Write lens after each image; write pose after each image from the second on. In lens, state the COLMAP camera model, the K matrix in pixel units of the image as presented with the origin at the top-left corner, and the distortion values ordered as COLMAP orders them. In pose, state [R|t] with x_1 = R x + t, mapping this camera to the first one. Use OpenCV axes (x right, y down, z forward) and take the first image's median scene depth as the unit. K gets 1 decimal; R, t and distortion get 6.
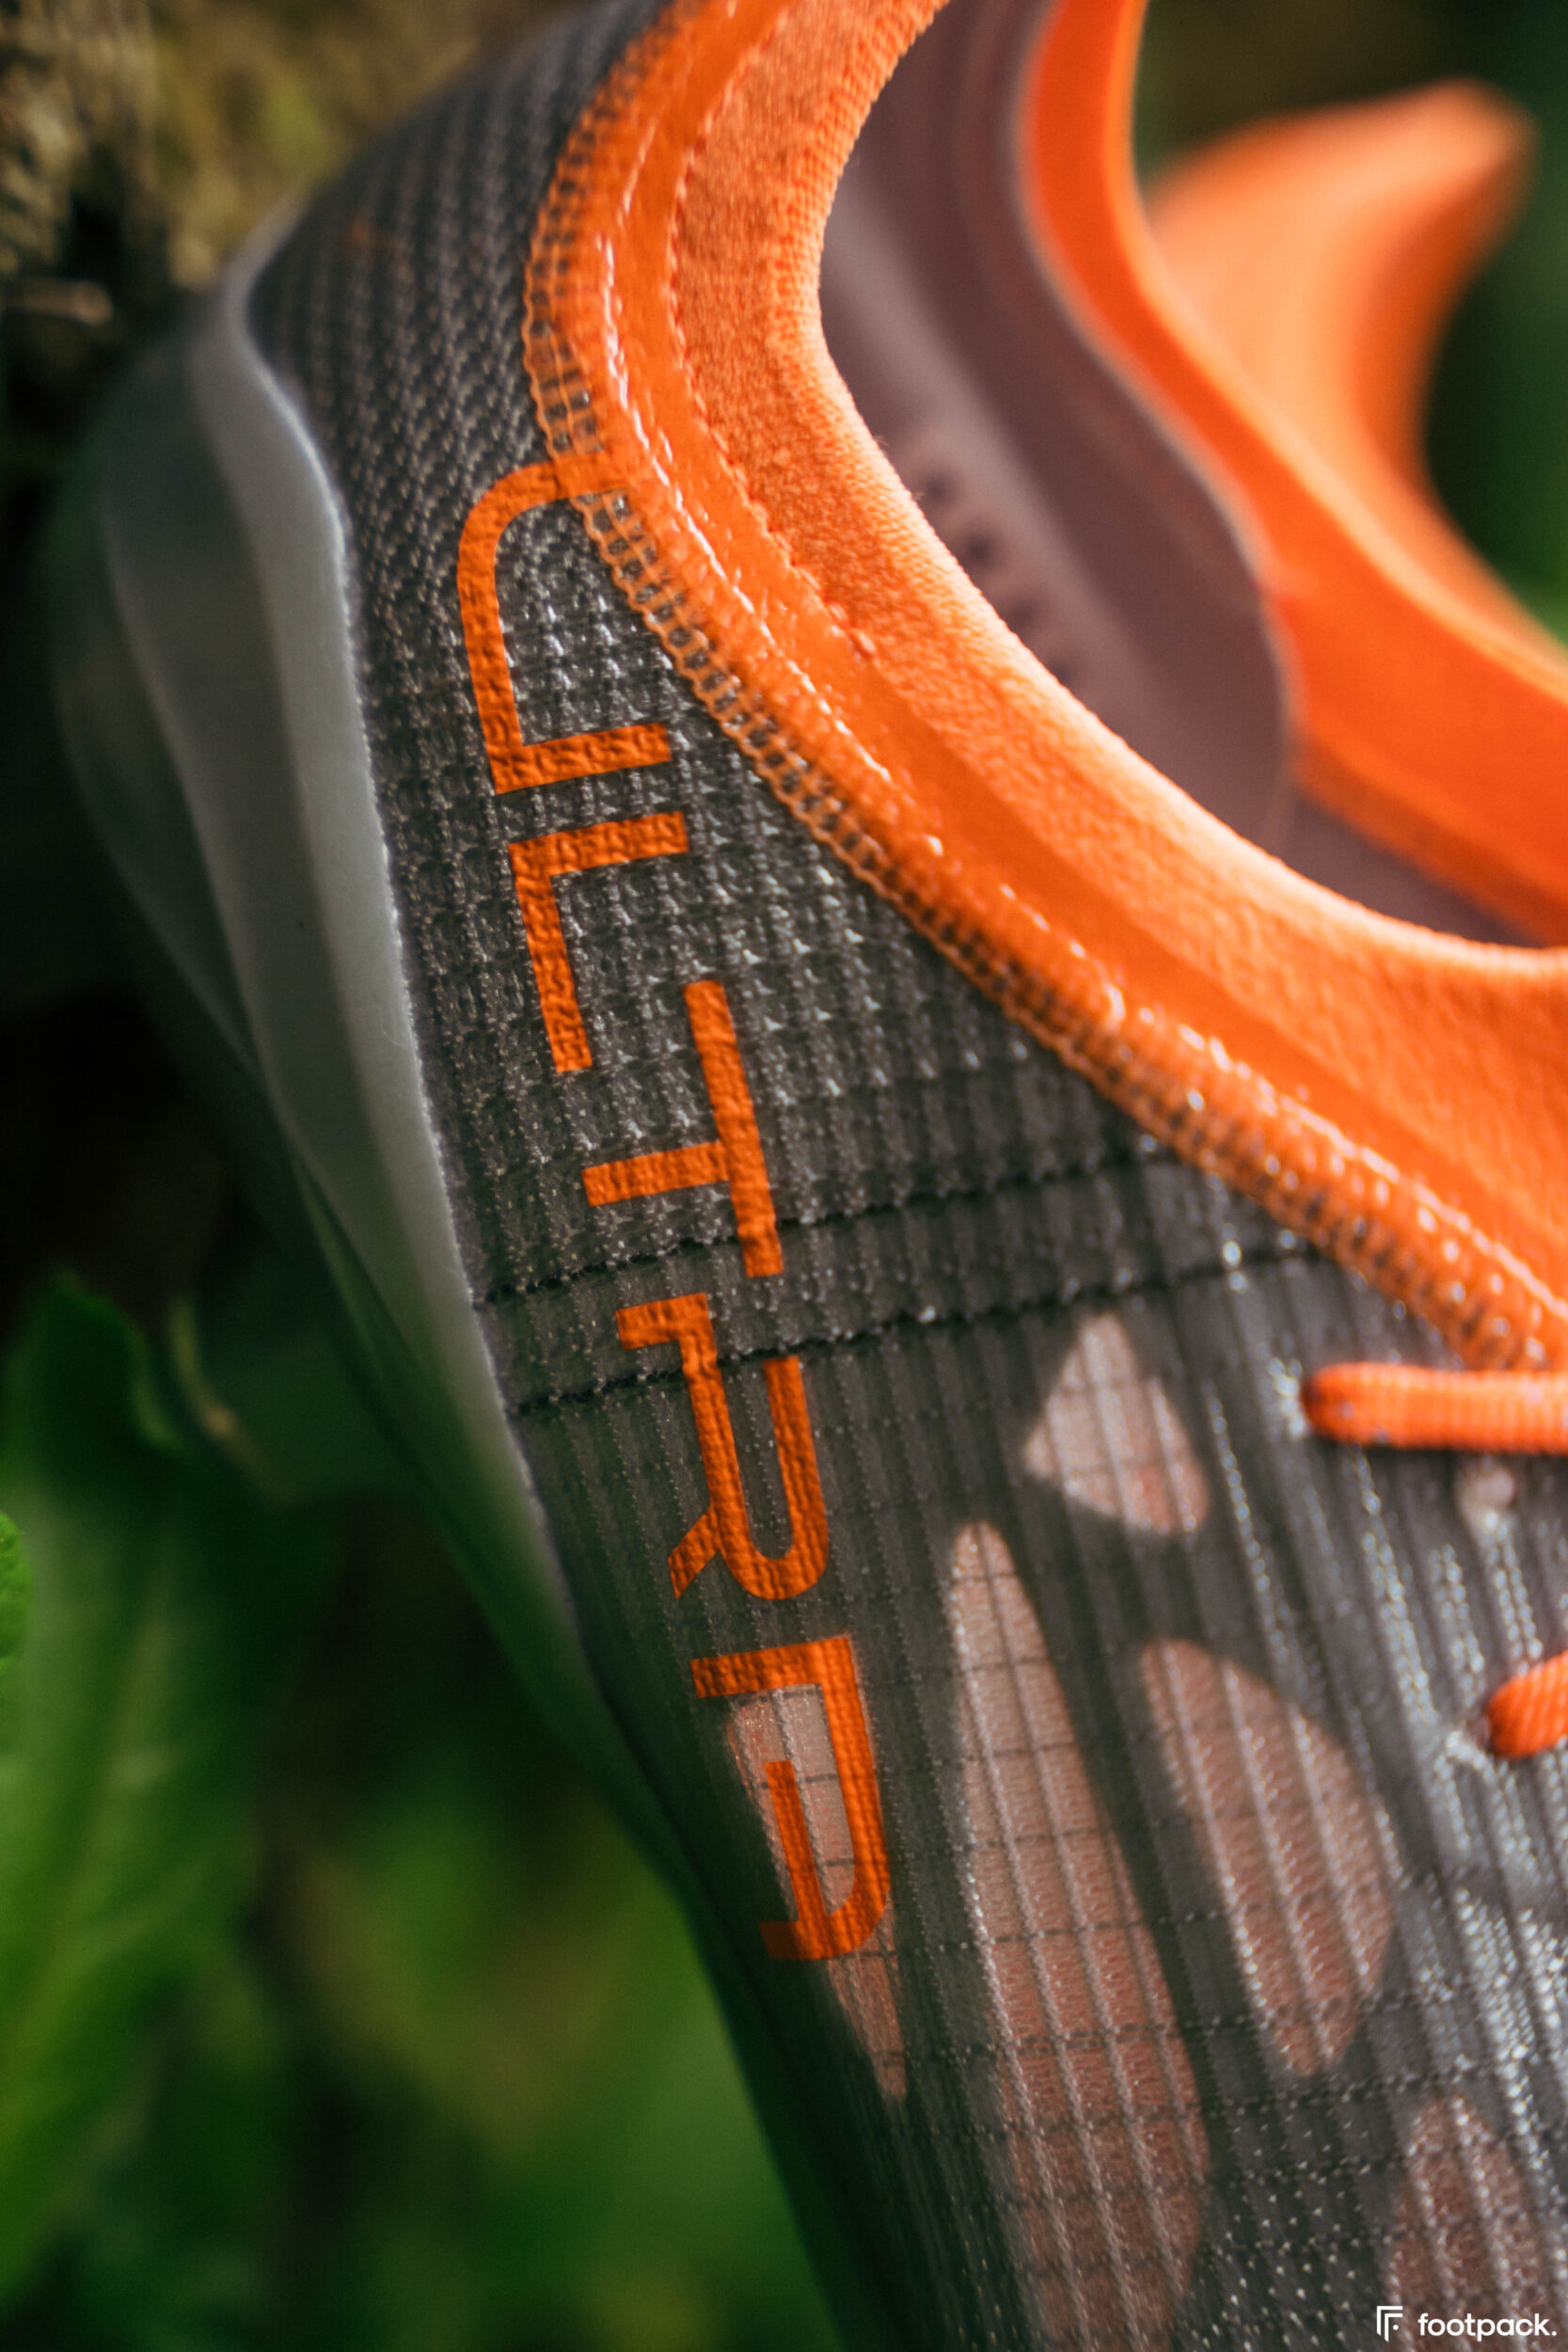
lens RADIAL K [[4718.2, 0, 784.0], [0, 4718.2, 1176.0], [0, 0, 1]] dist [0.100482, 0.040445]
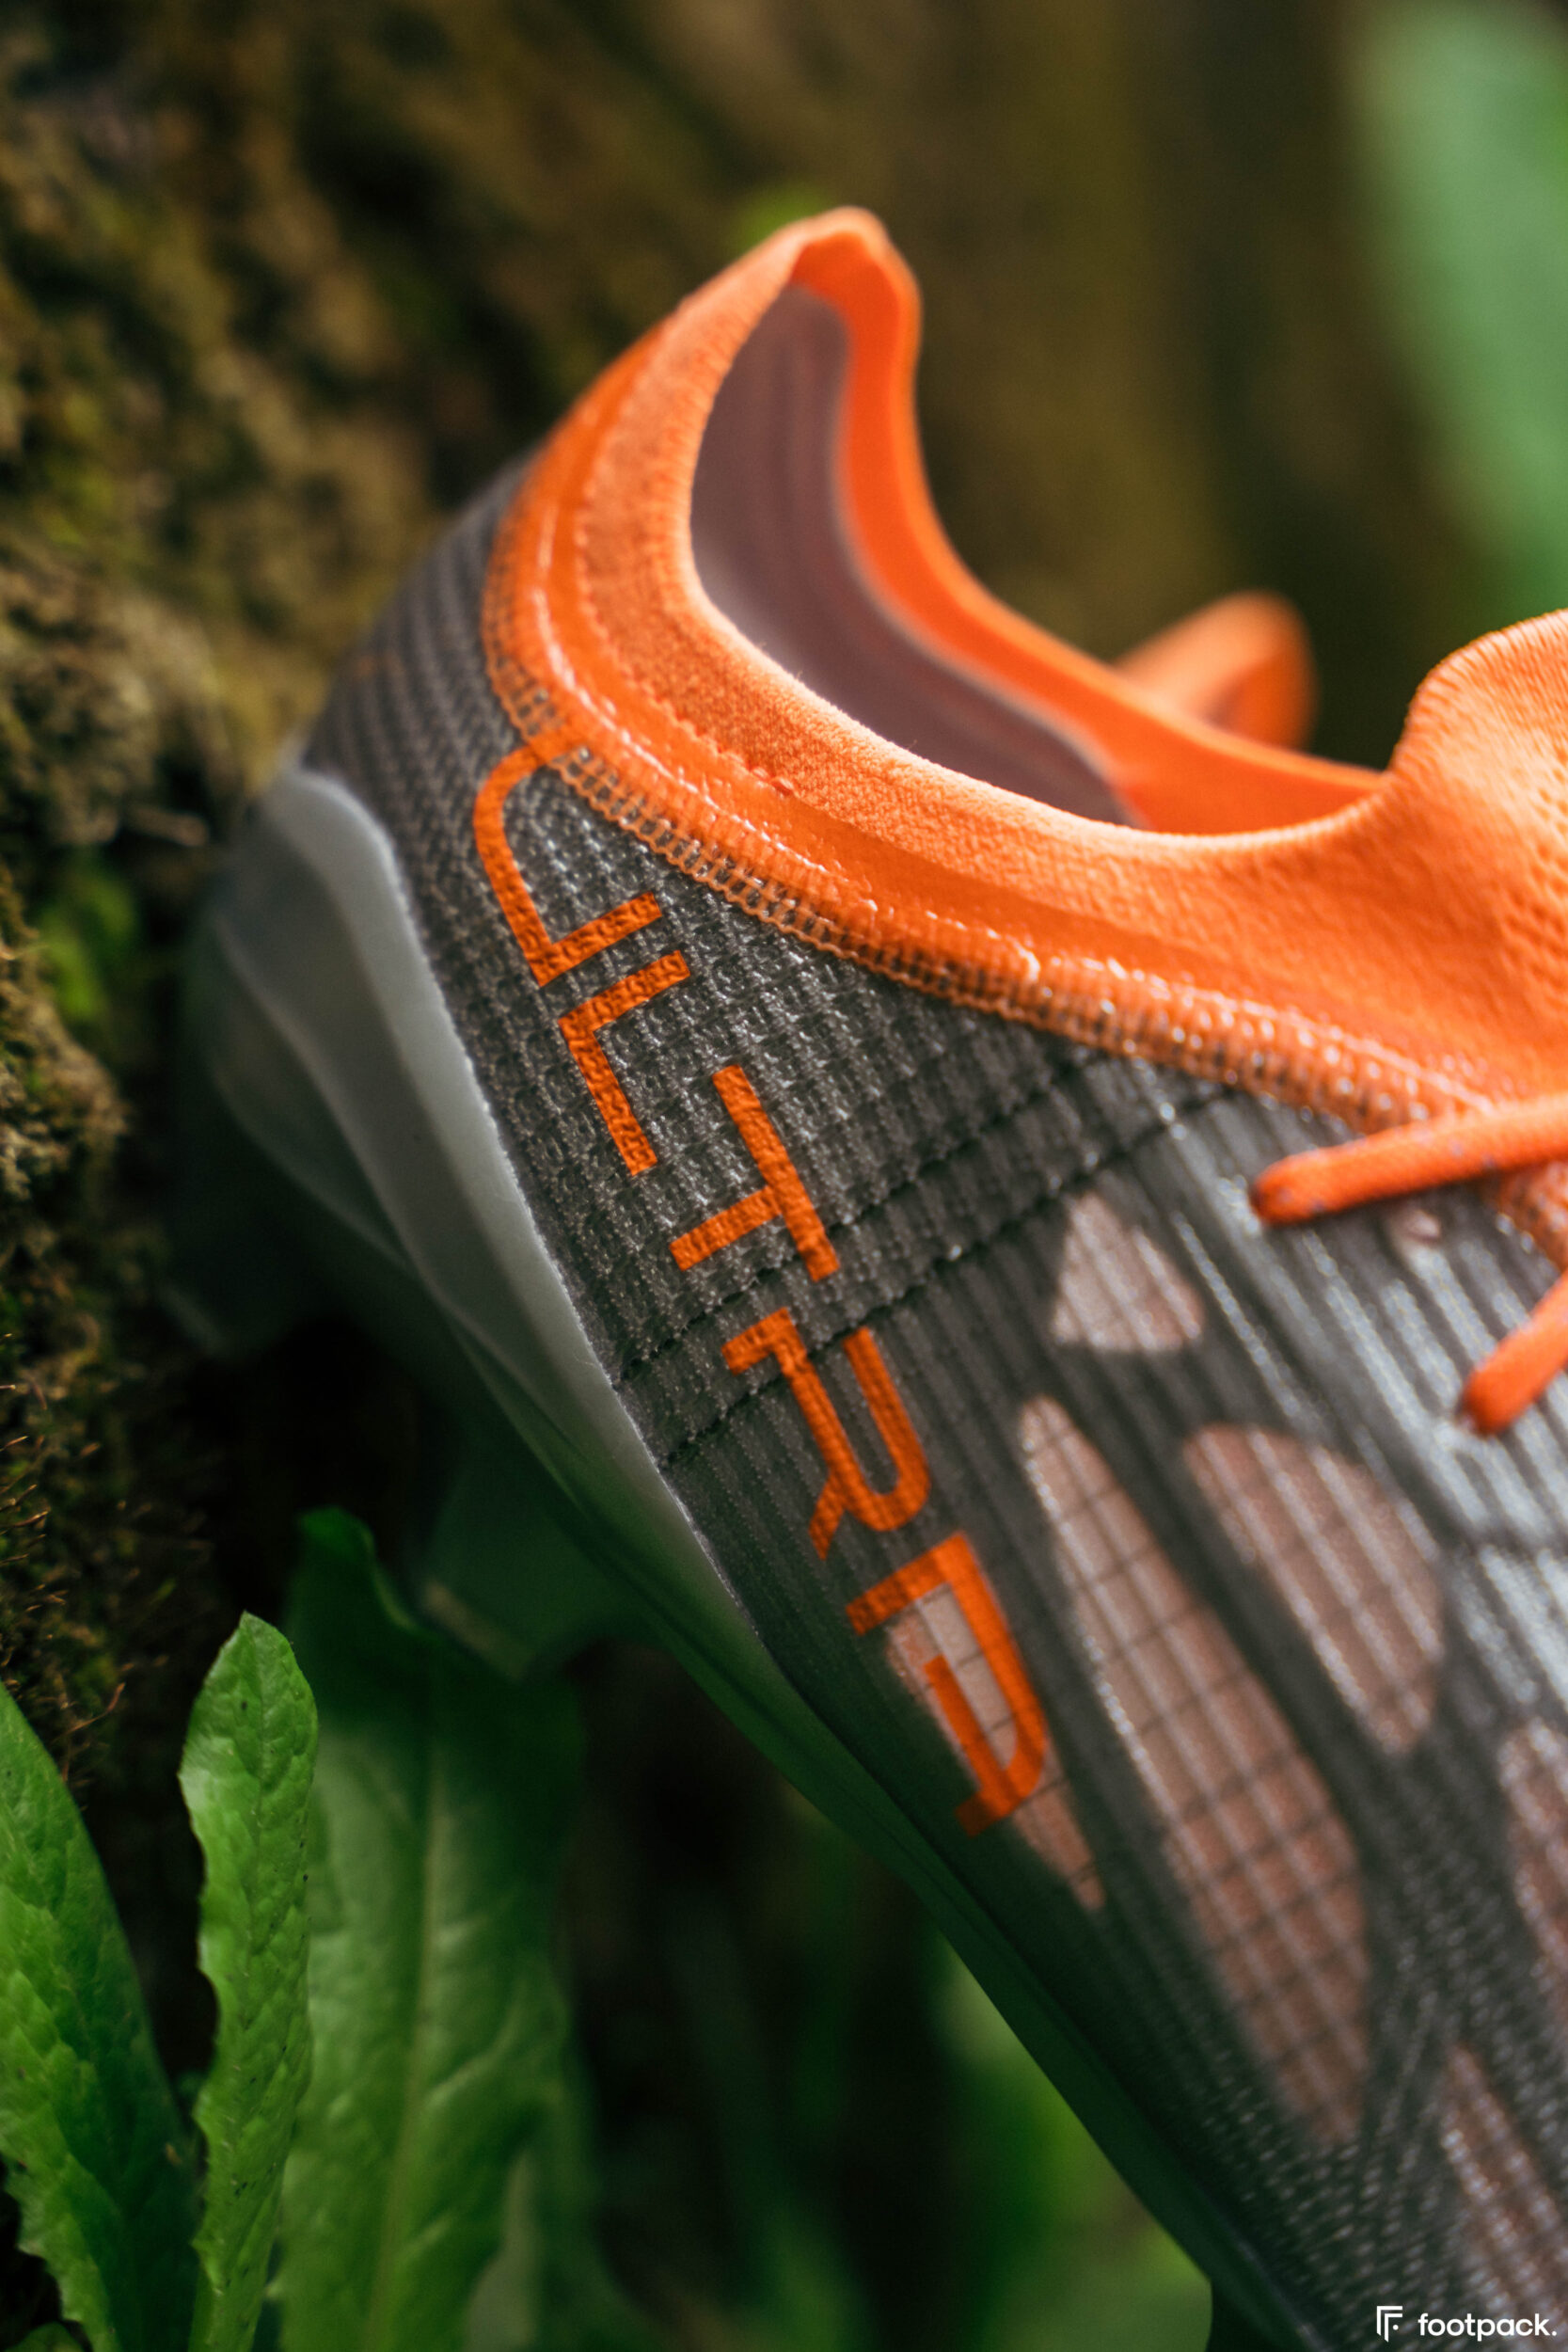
lens RADIAL K [[4365.3, 0, 784.0], [0, 4365.3, 1176.0], [0, 0, 1]] dist [-0.005638, 0.063953]
pose [[0.969244, -0.245000, -0.023244, 0.018236], [0.224376, 0.918534, -0.325500, 0.370221], [0.101098, 0.310274, 0.945256, -0.095416]]
